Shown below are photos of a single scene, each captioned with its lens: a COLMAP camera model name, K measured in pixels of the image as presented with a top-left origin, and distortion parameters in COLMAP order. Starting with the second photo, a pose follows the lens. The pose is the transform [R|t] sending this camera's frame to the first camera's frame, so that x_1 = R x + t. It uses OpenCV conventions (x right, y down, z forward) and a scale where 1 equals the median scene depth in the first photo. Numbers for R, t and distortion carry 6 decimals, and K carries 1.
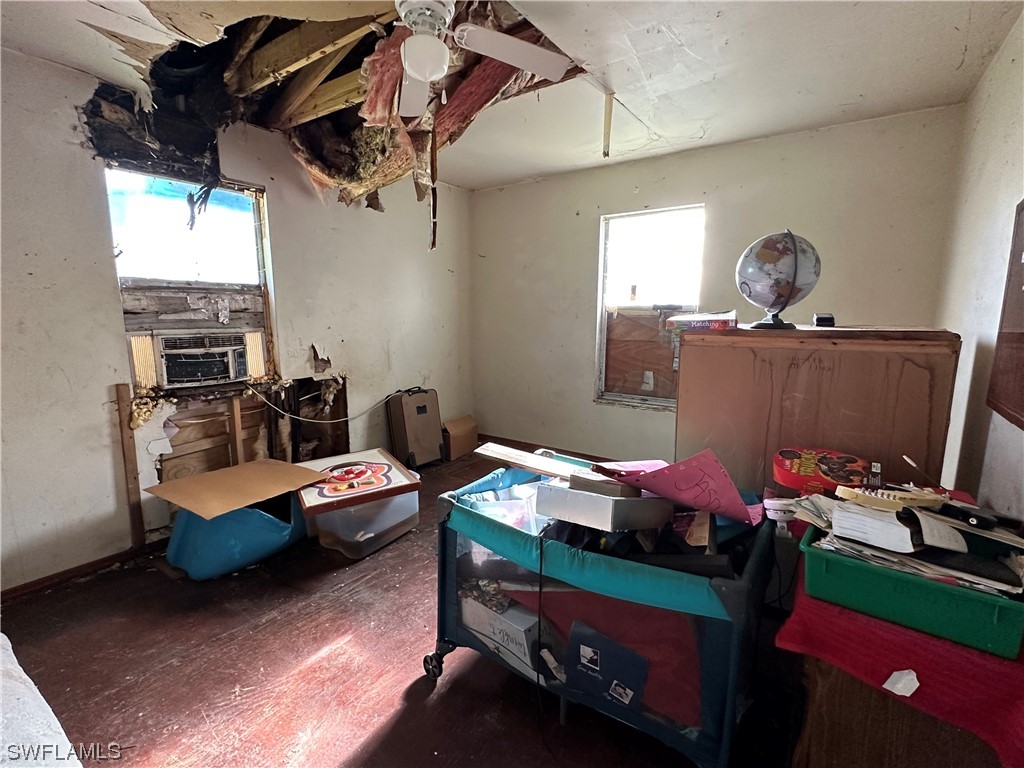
lens RADIAL K [[467.6, 0, 505.9], [0, 467.6, 385.0], [0, 0, 1]] dist [-0.005778, 0.000824]
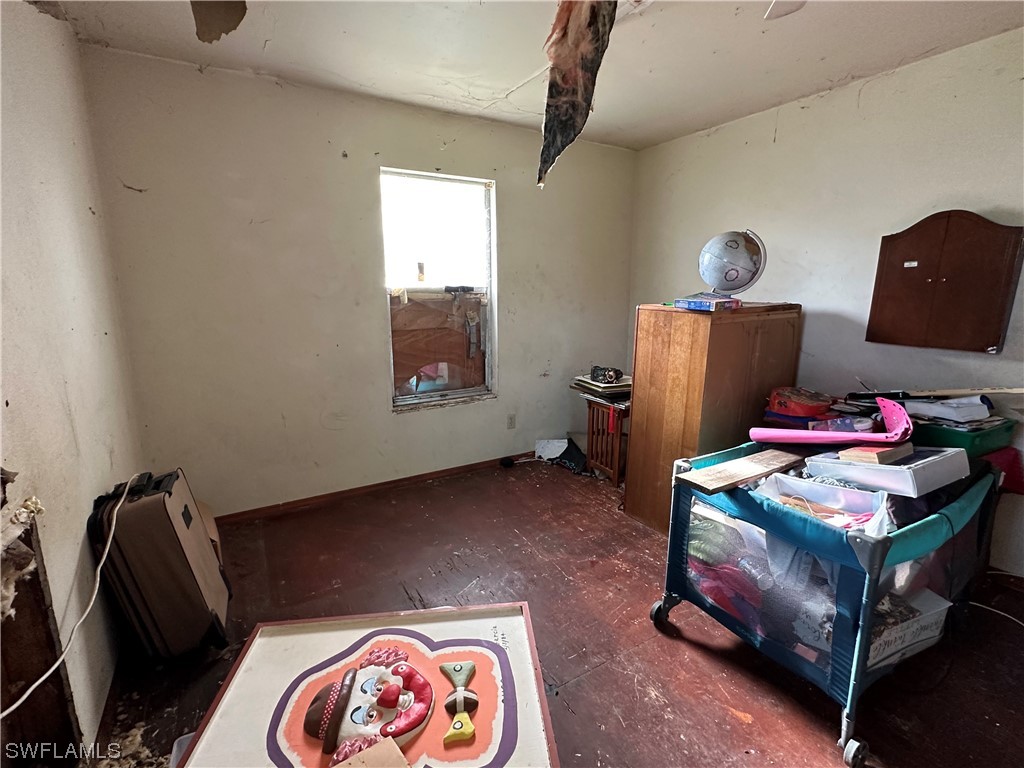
lens RADIAL K [[467.6, 0, 513.9], [0, 467.6, 384.4], [0, 0, 1]] dist [-0.005778, 0.000824]
pose [[0.408504, -0.186482, 0.893504, -0.677808], [0.150749, 0.979248, 0.135456, -0.137340], [-0.900222, 0.079360, 0.428138, 0.788442]]
